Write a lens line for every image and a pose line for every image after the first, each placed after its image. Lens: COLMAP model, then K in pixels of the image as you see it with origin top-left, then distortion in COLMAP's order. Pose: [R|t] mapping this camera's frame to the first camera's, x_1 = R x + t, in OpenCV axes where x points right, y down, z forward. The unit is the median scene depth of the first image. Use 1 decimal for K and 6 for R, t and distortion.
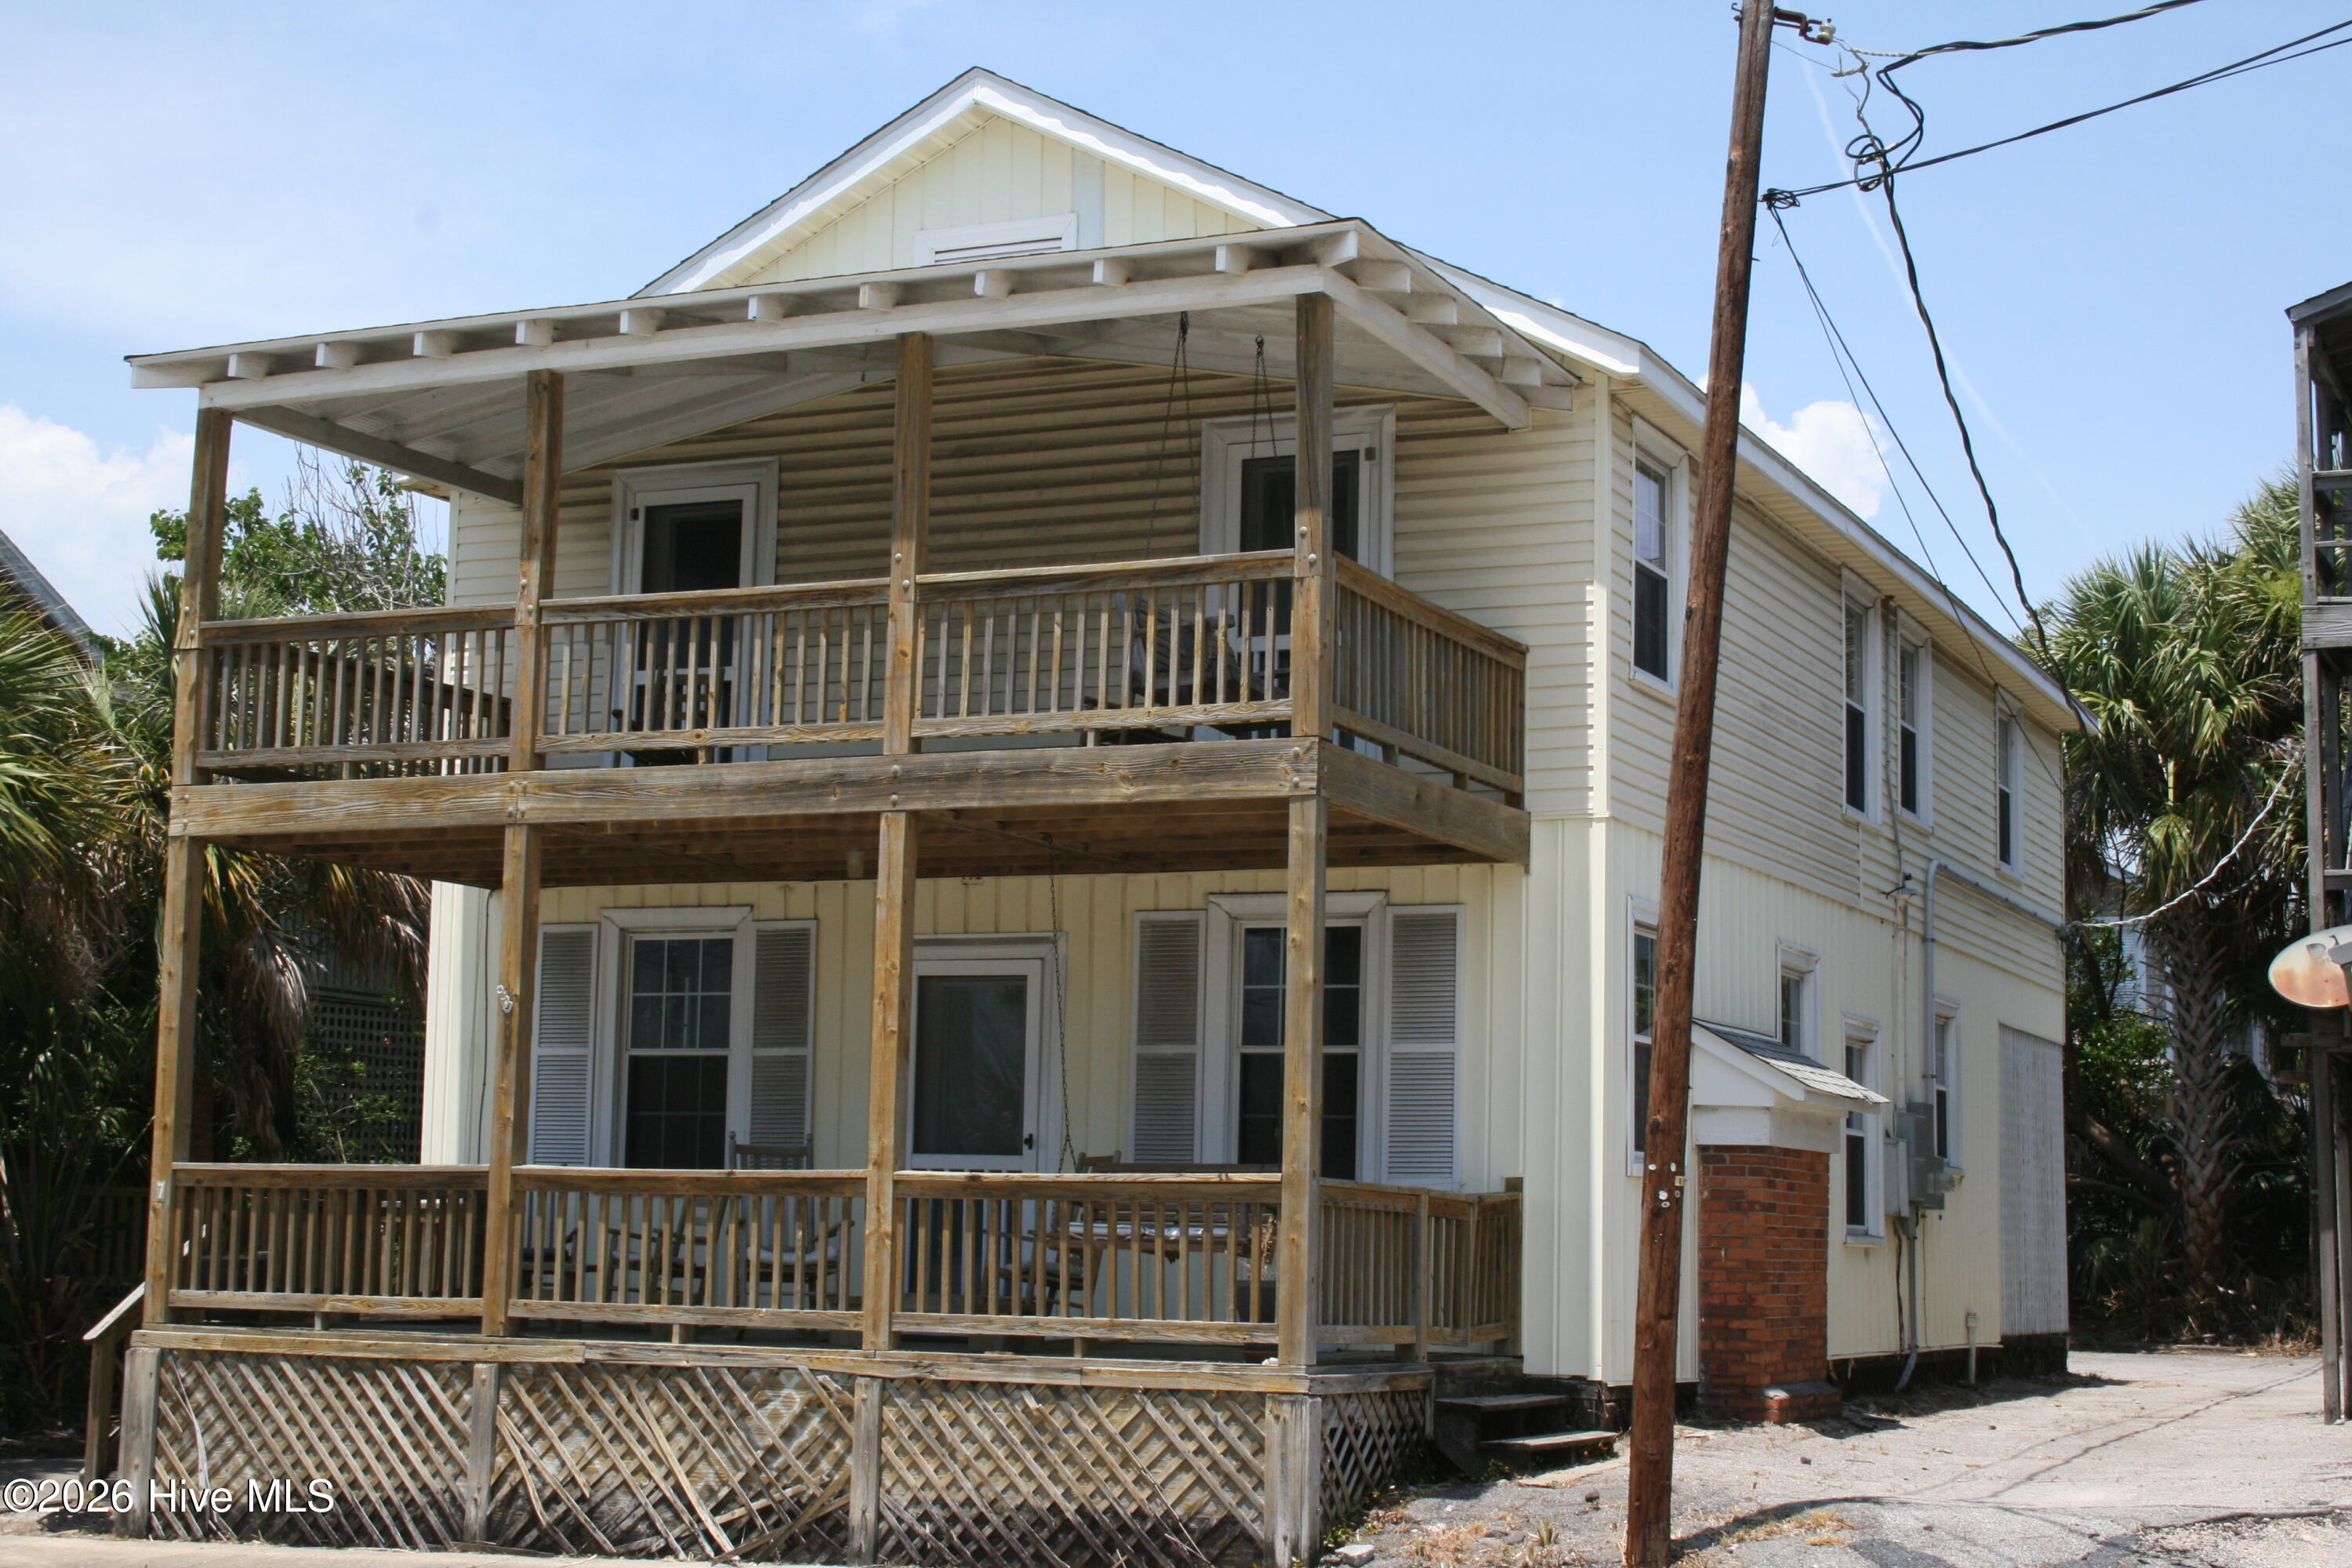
lens RADIAL K [[3454.9, 0, 1190.2], [0, 3454.9, 775.5], [0, 0, 1]] dist [-0.024018, 0.000000]
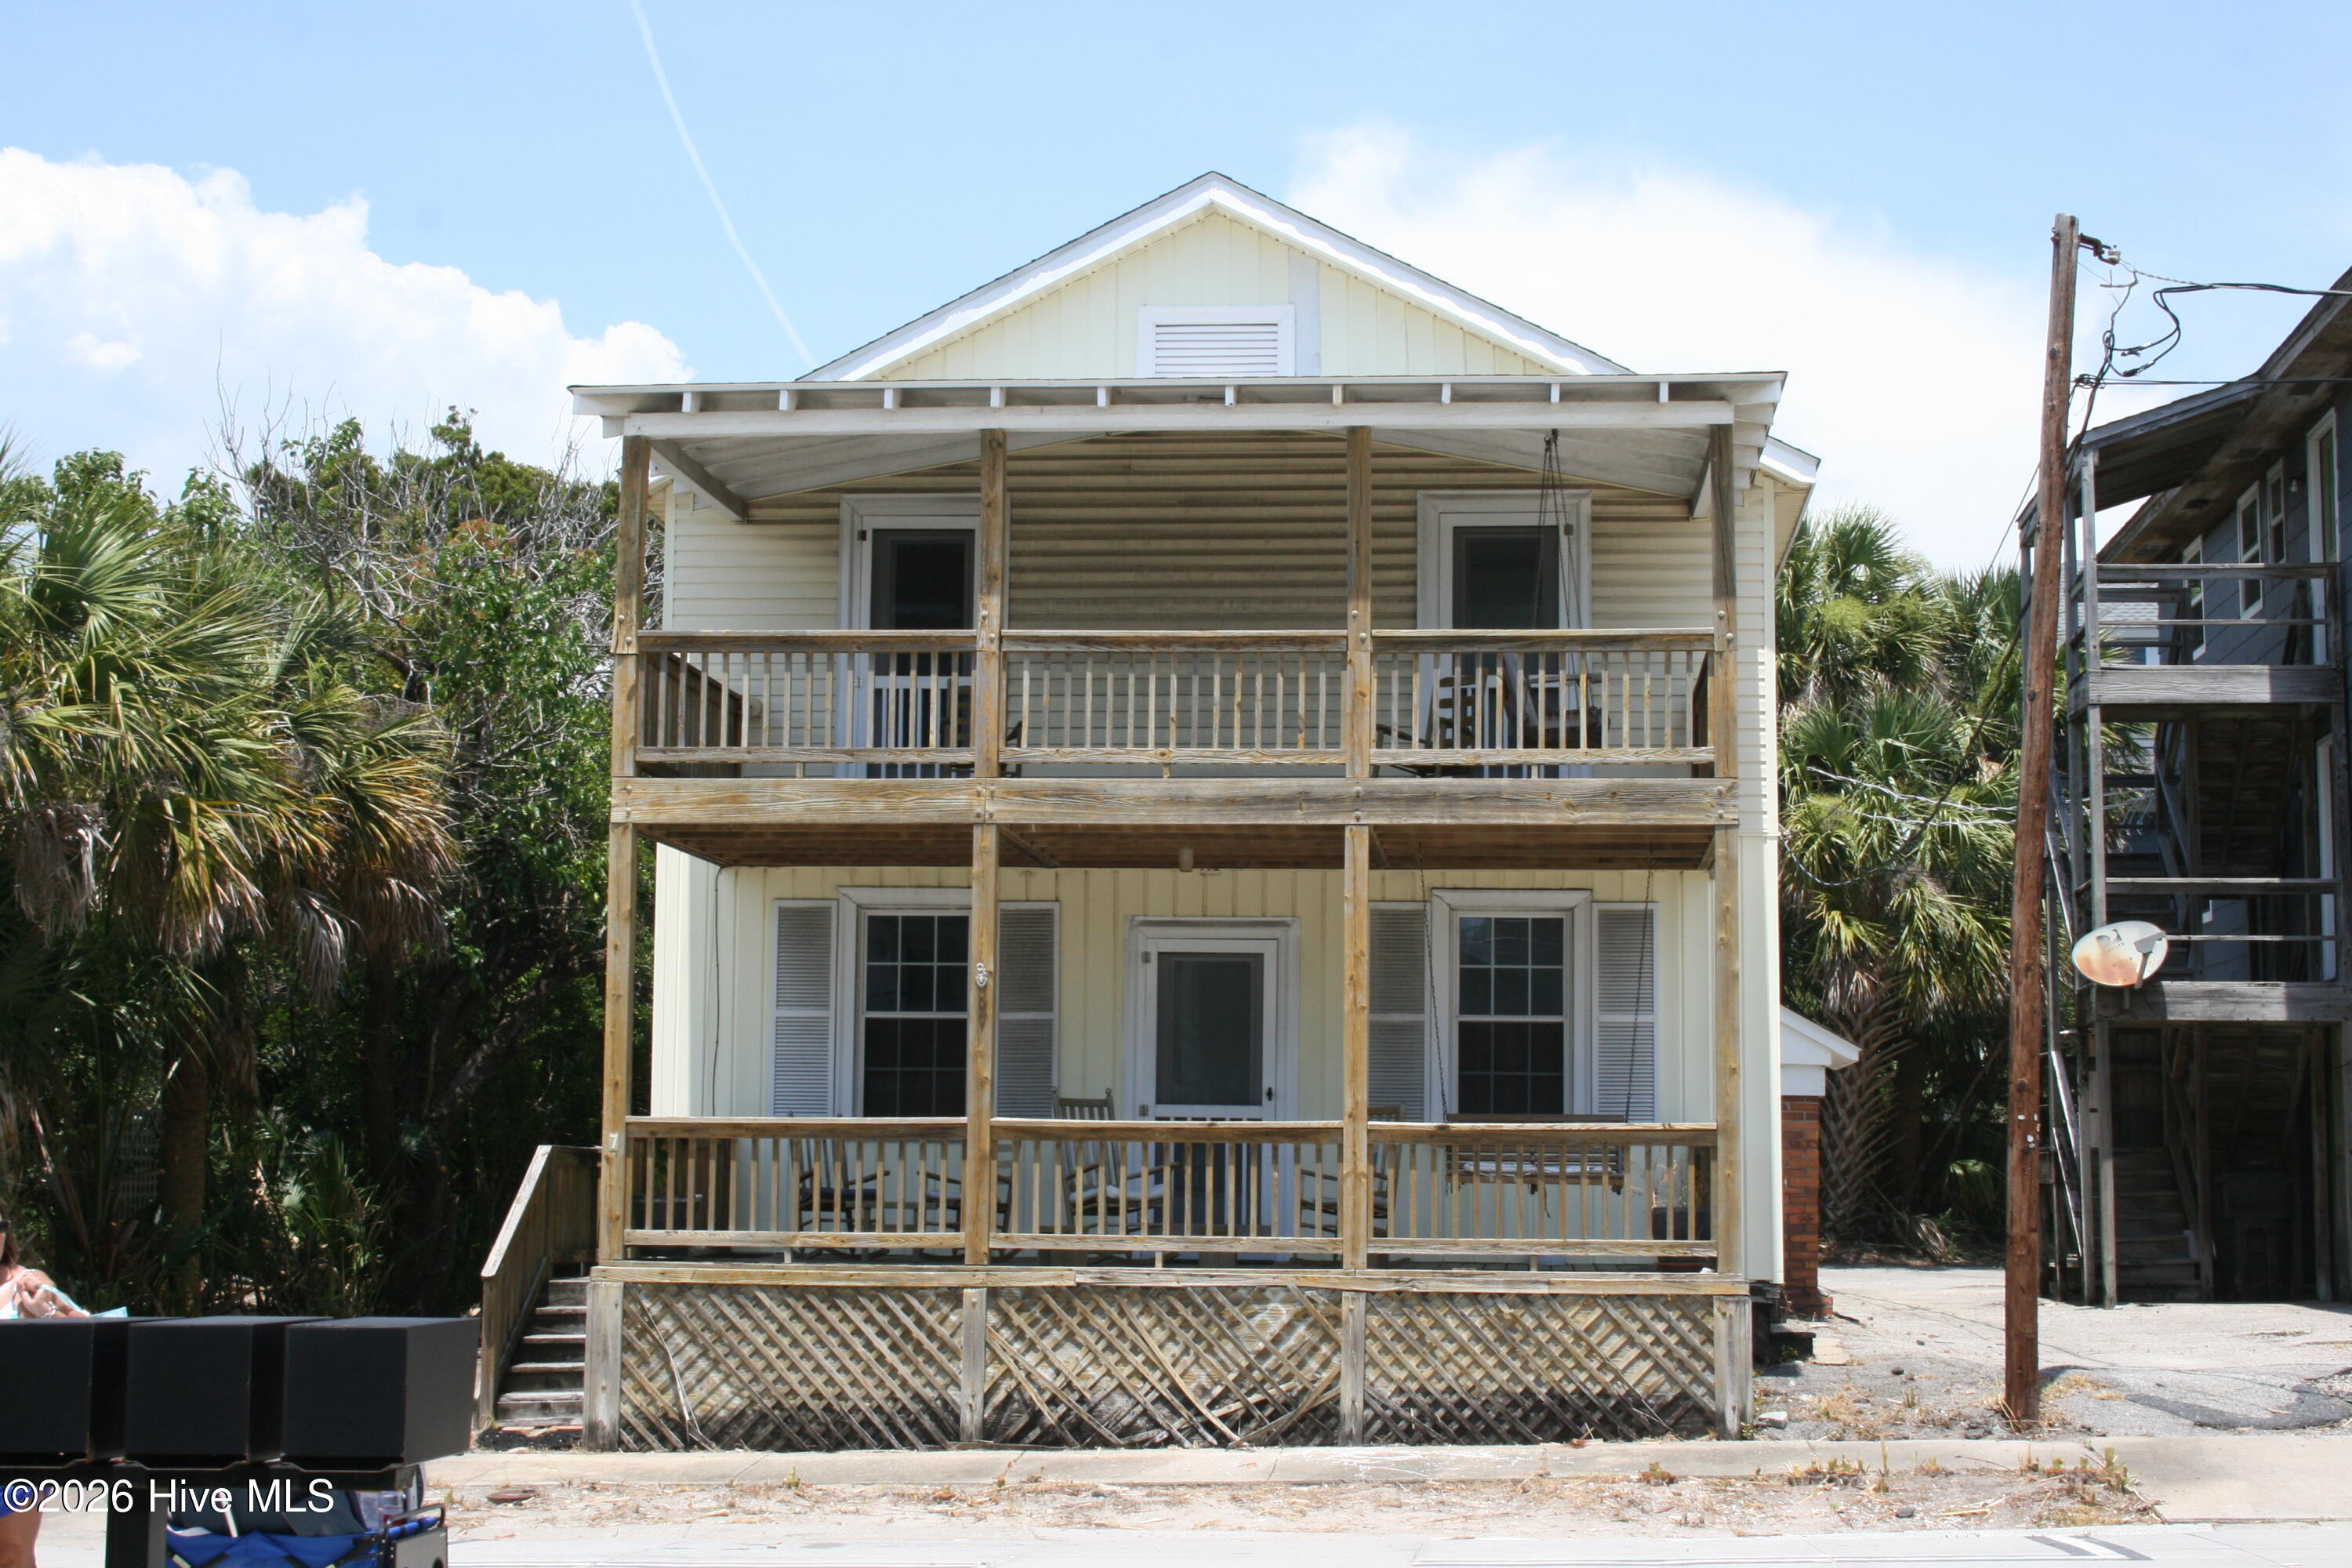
lens RADIAL K [[3454.9, 0, 1194.8], [0, 3454.9, 781.4], [0, 0, 1]] dist [-0.024018, 0.000000]
pose [[0.942868, 0.027824, 0.332003, -0.473654], [-0.035361, 0.999235, 0.016680, -0.020174], [-0.331285, -0.027467, 0.943131, -0.106544]]
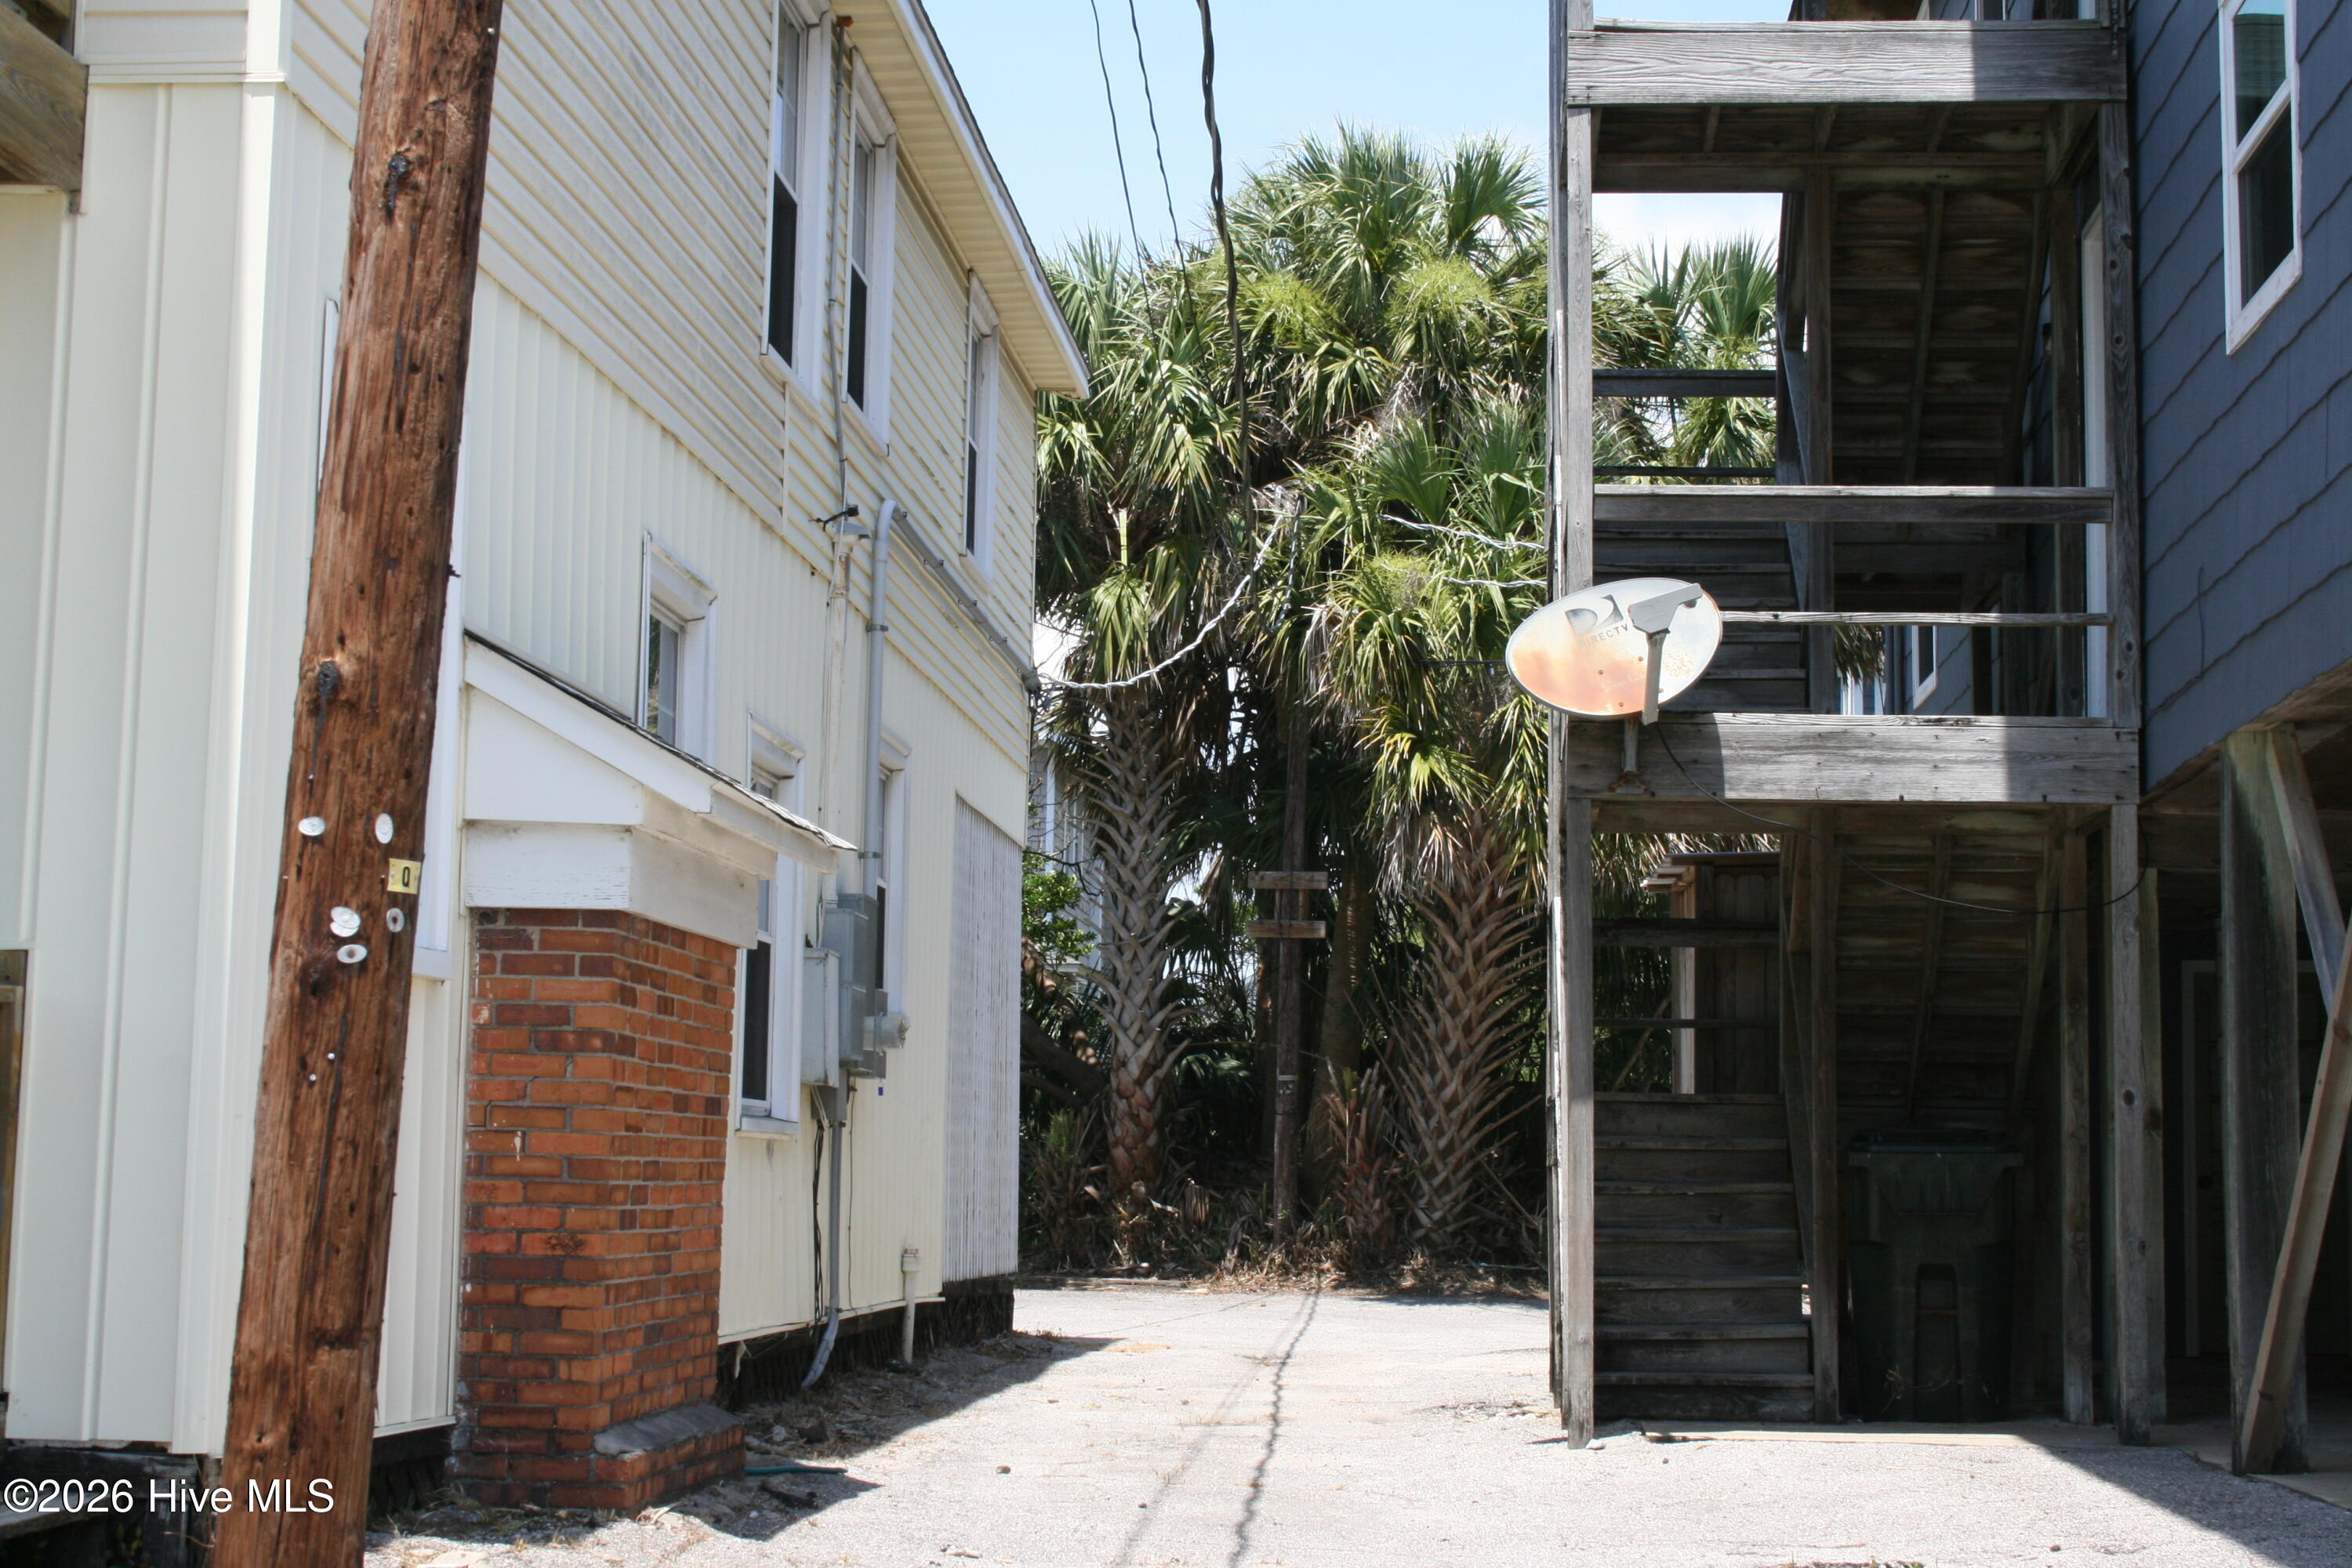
lens RADIAL K [[3454.9, 0, 1200.8], [0, 3454.9, 787.7], [0, 0, 1]] dist [-0.024018, 0.000000]
pose [[0.938498, 0.035372, 0.343469, 0.081465], [-0.045234, 0.998761, 0.020741, 0.078795], [-0.342310, -0.035002, 0.938935, 0.547446]]
